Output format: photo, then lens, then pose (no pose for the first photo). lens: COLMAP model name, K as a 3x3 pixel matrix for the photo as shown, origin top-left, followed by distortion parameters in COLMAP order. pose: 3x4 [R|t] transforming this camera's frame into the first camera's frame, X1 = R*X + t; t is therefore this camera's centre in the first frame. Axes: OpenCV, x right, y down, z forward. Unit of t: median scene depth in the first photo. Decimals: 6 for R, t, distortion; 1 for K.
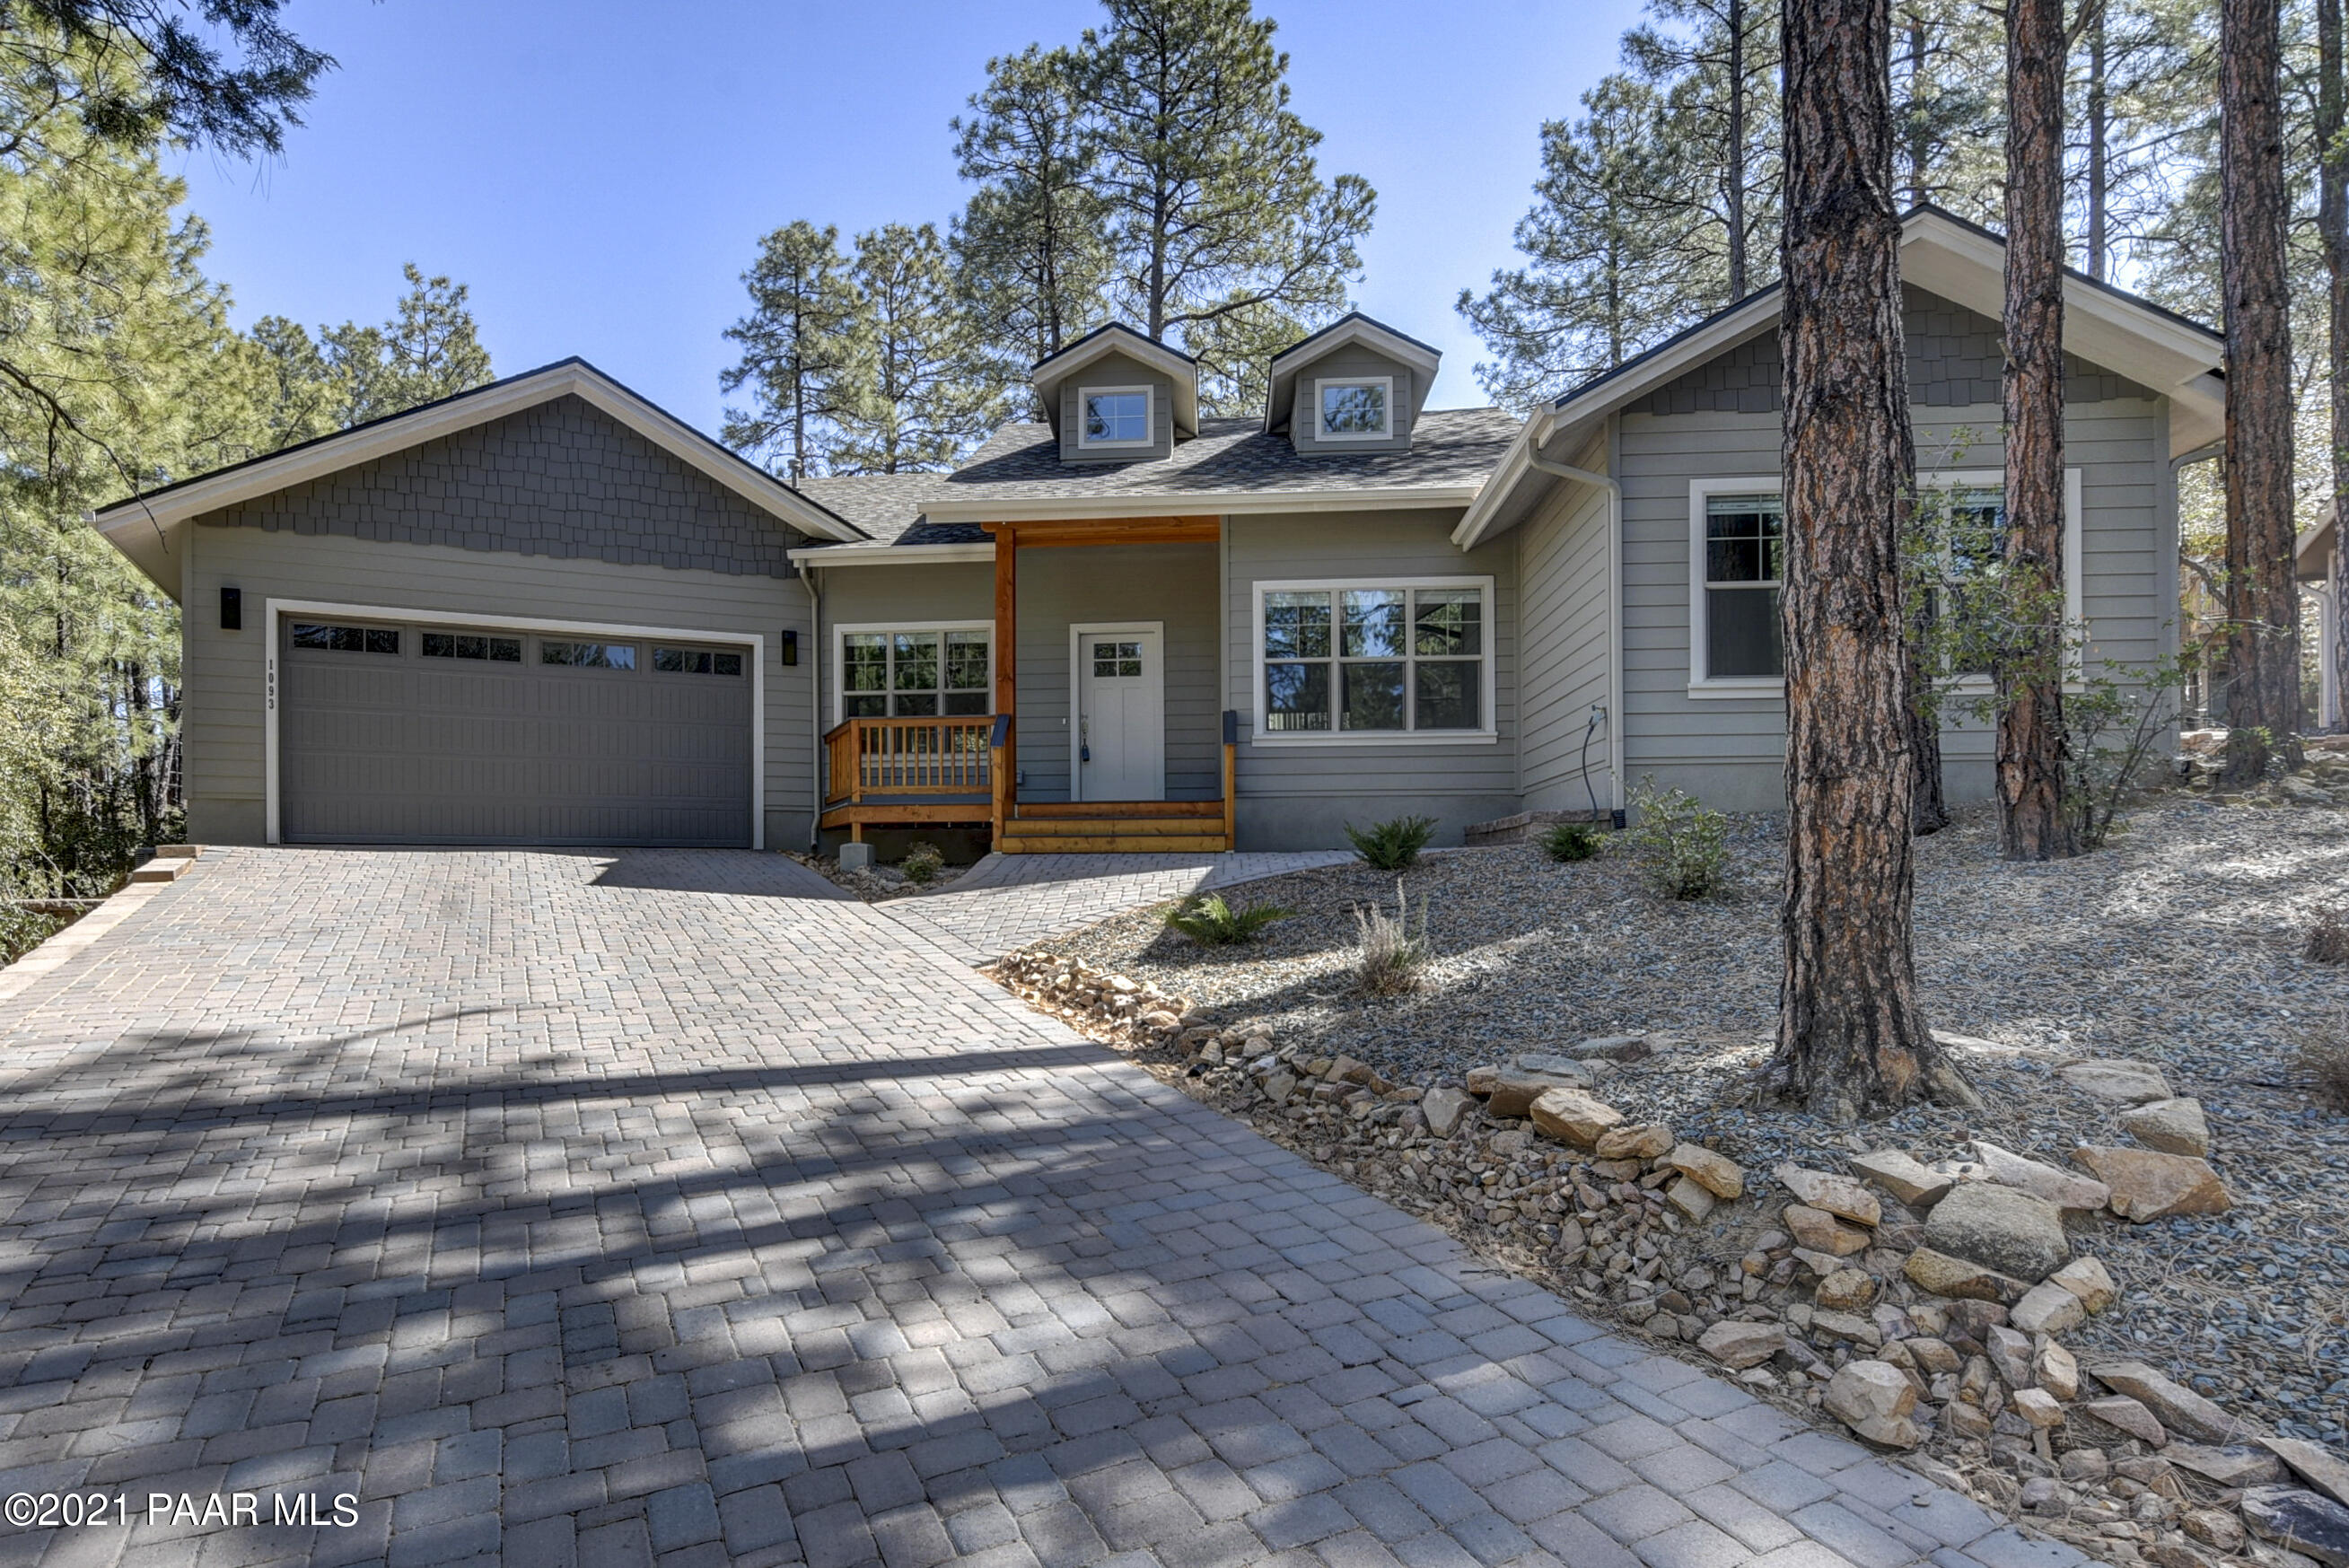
lens RADIAL K [[1343.6, 0, 1104.0], [0, 1343.6, 897.8], [0, 0, 1]] dist [-0.017670, -0.000749]
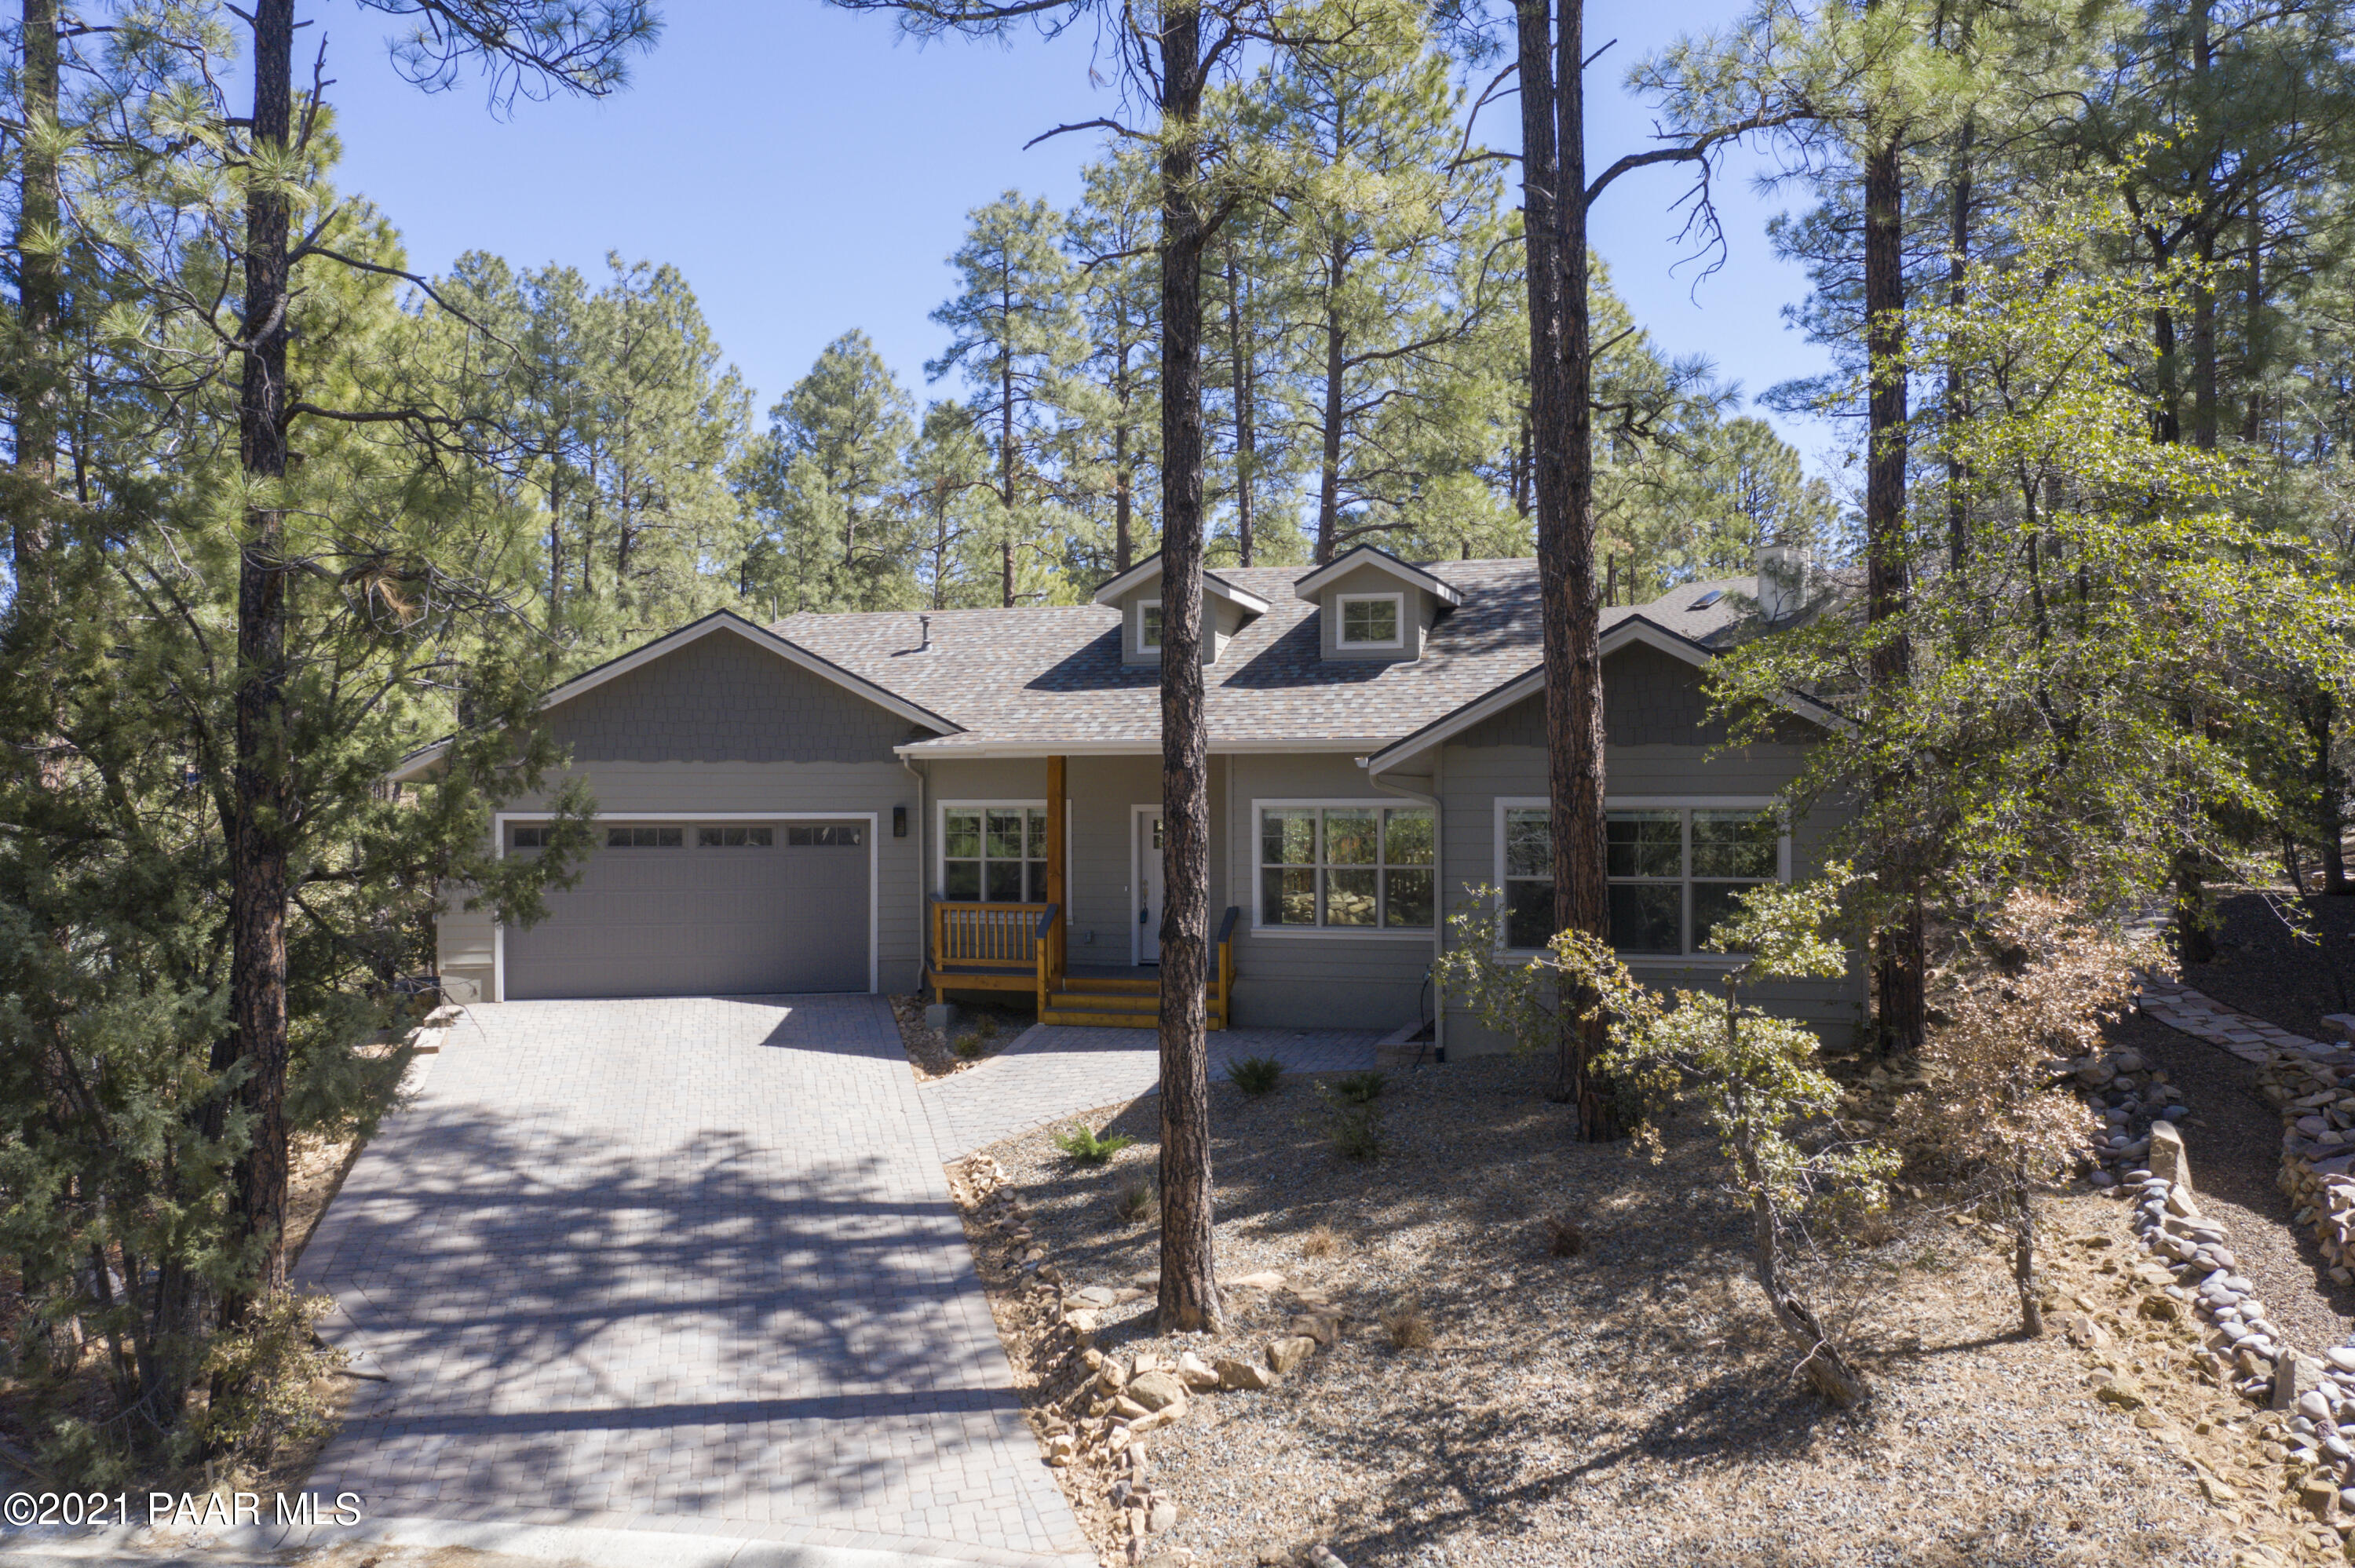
lens RADIAL K [[1901.2, 0, 1175.4], [0, 1901.2, 777.6], [0, 0, 1]] dist [-0.009761, -0.008876]
pose [[0.981272, -0.000078, -0.192625, 0.320987], [-0.003661, 0.999812, -0.019056, -0.192306], [0.192590, 0.019405, 0.981087, -0.584282]]
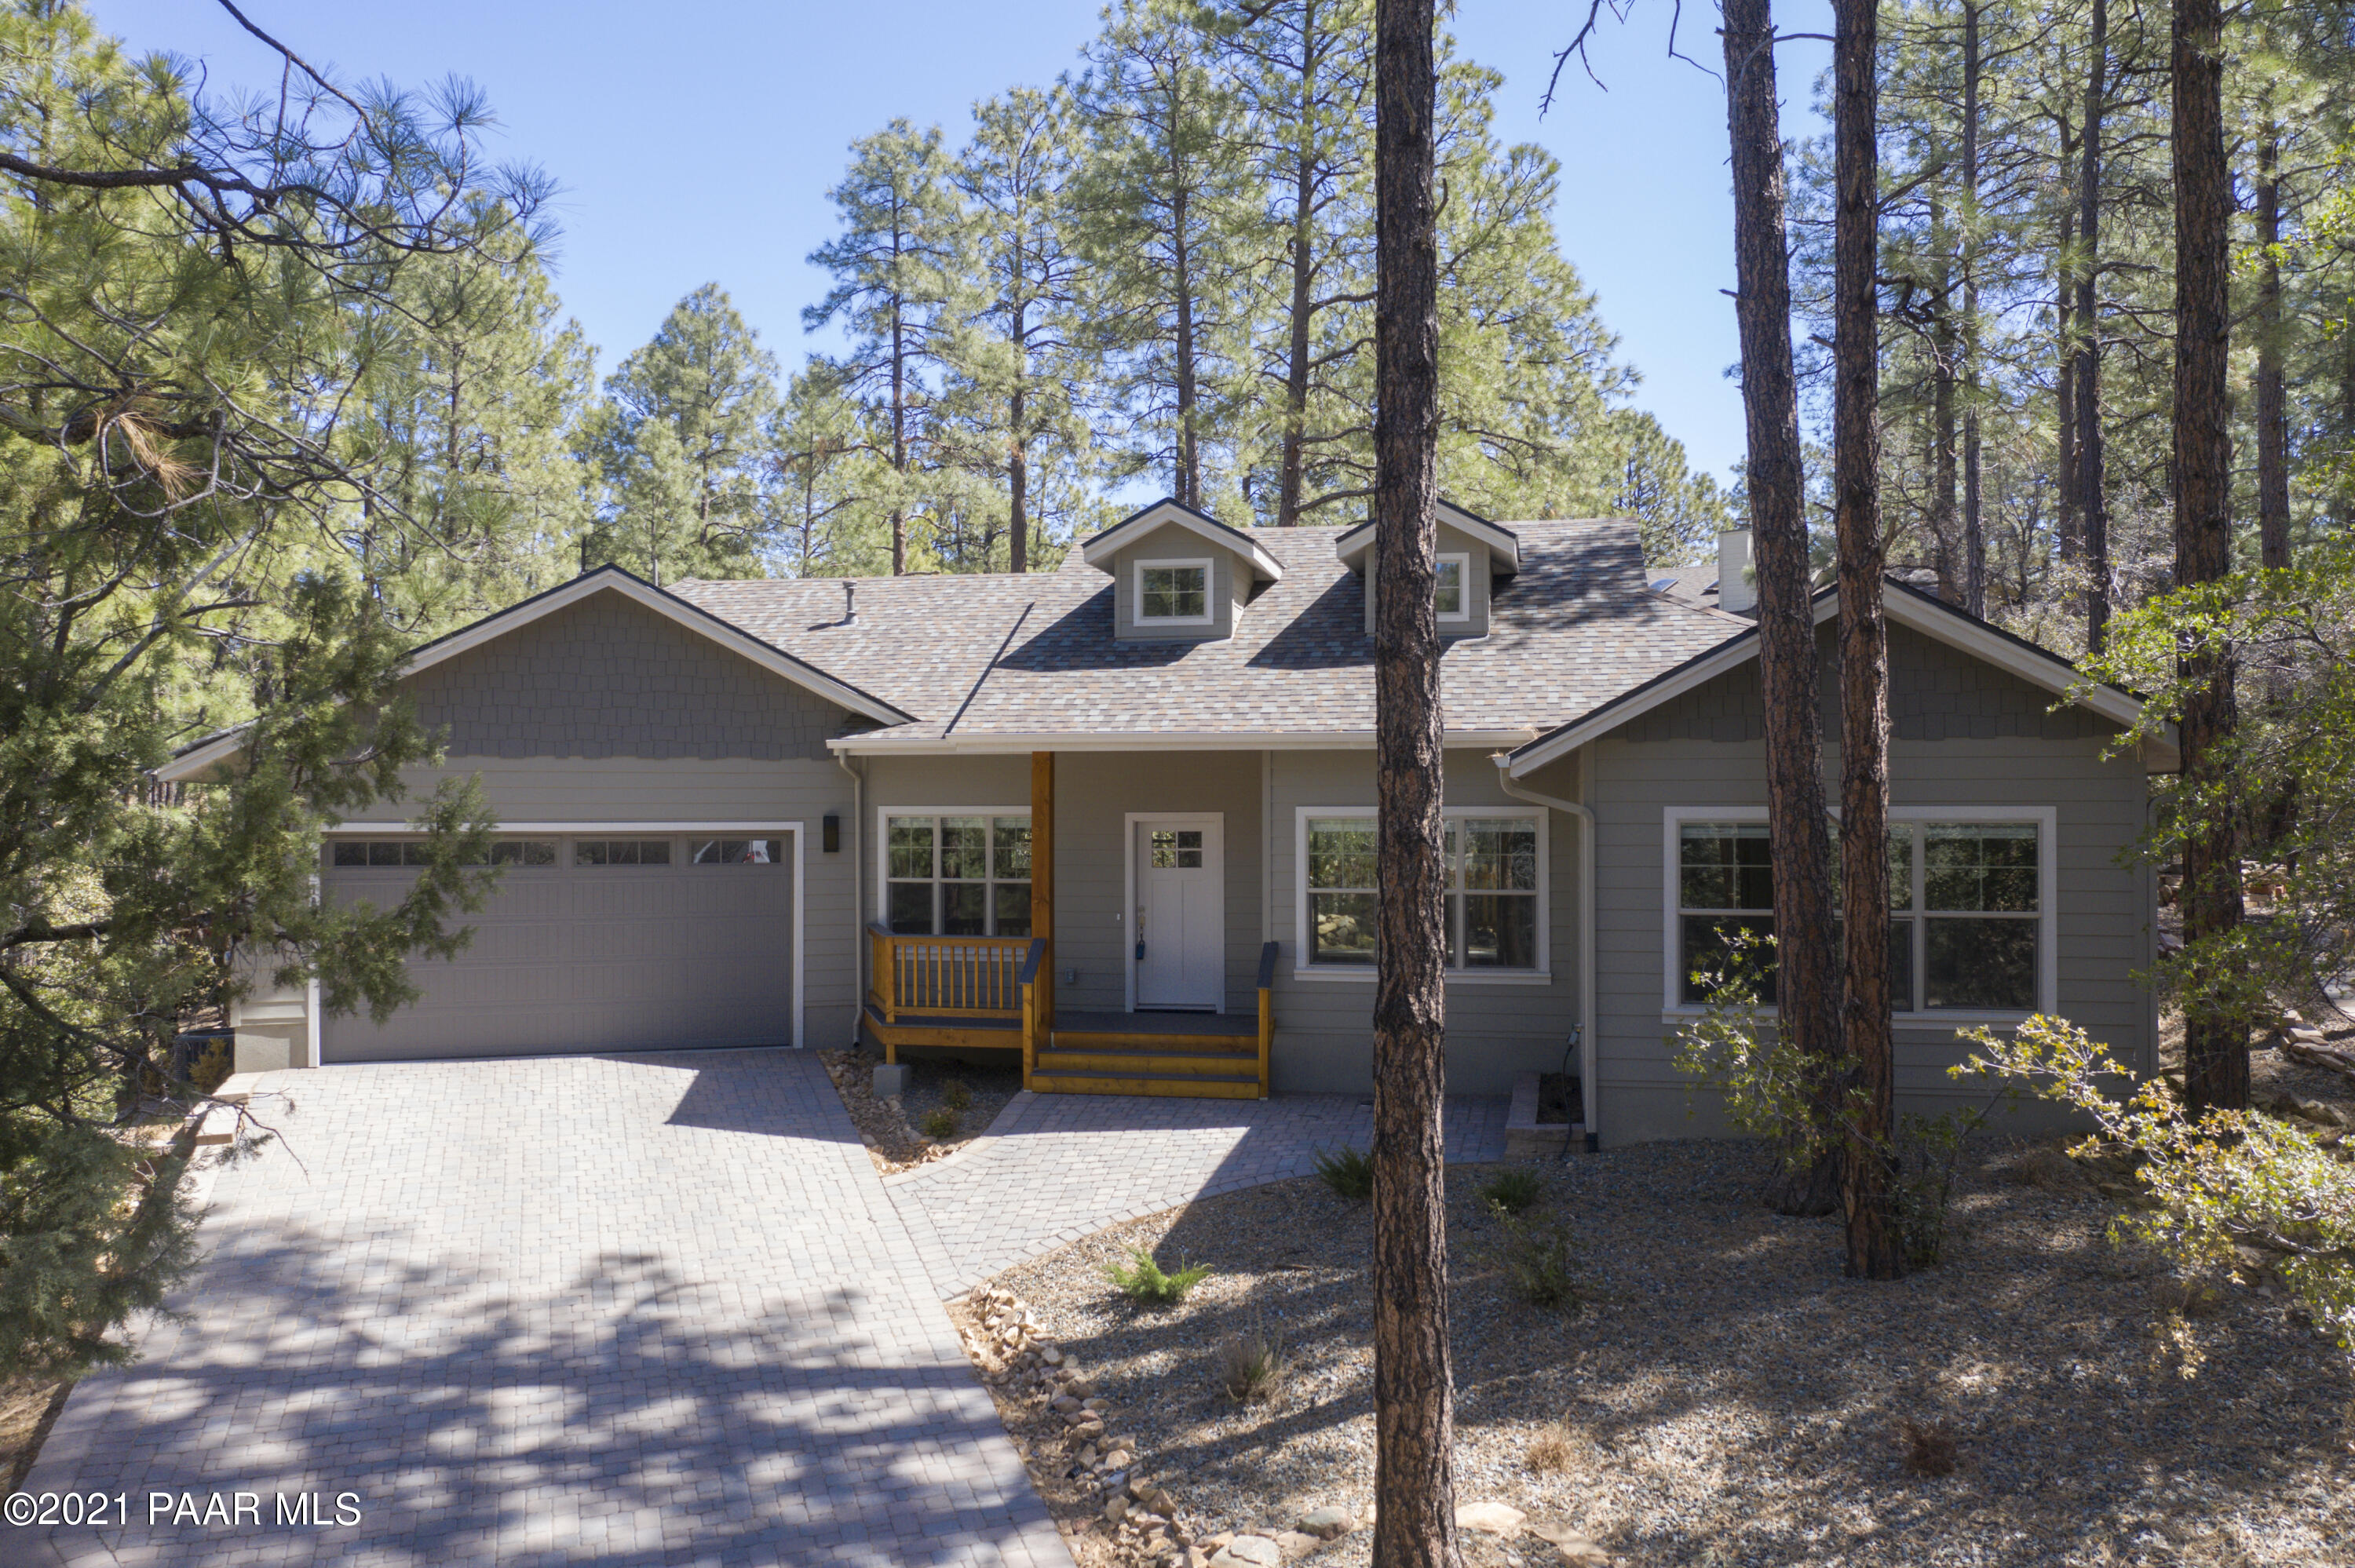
lens RADIAL K [[1901.2, 0, 1178.8], [0, 1901.2, 790.1], [0, 0, 1]] dist [-0.009761, -0.008876]
pose [[0.994923, 0.003054, -0.100593, 0.141895], [-0.004403, 0.999903, -0.013189, -0.198490], [0.100543, 0.013565, 0.994840, -0.302877]]
